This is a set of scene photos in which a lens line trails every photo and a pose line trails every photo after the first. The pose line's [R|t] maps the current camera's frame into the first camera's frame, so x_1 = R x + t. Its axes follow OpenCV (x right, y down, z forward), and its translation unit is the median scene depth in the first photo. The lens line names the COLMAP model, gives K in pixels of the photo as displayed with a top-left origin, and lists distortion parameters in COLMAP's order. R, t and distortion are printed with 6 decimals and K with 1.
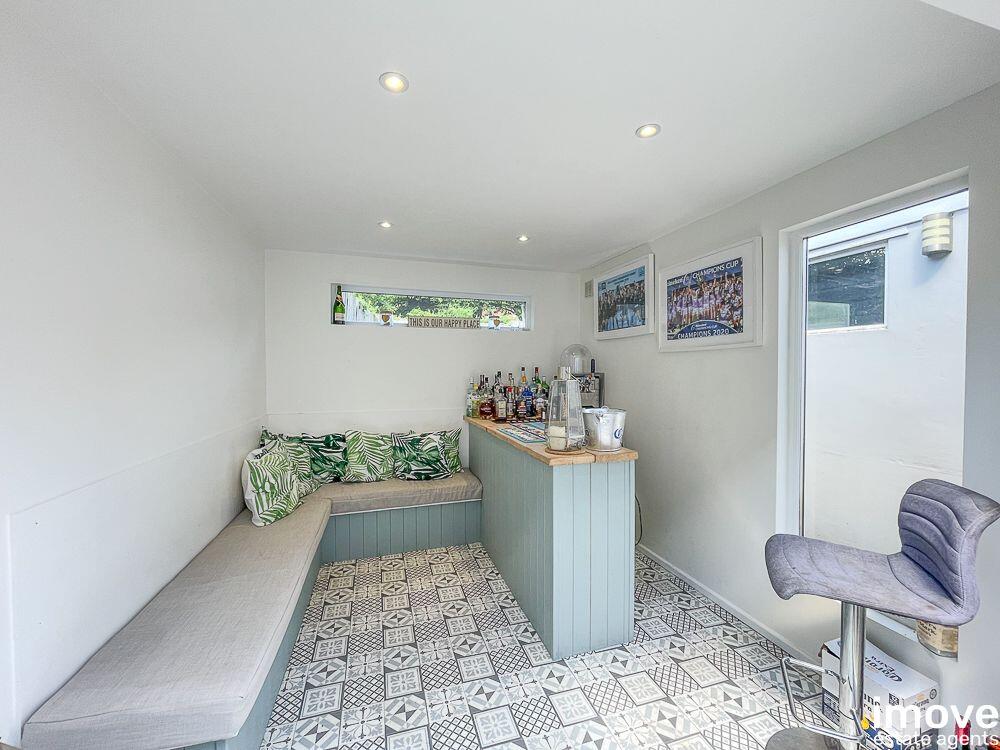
lens RADIAL K [[406.4, 0, 492.7], [0, 406.4, 374.5], [0, 0, 1]] dist [-0.002440, -0.000036]
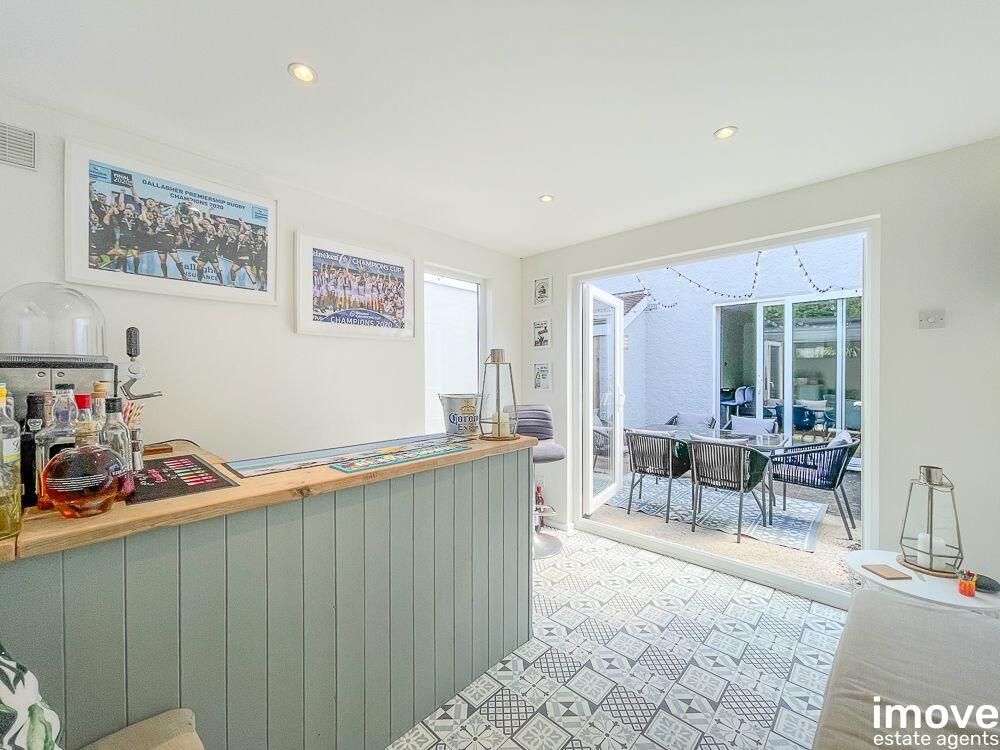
lens RADIAL K [[406.4, 0, 494.9], [0, 406.4, 373.3], [0, 0, 1]] dist [-0.002440, -0.000036]
pose [[-0.498253, -0.006851, 0.867005, -0.494803], [0.008252, 0.999886, 0.012643, 0.016575], [-0.866993, 0.013454, -0.498139, 1.136234]]
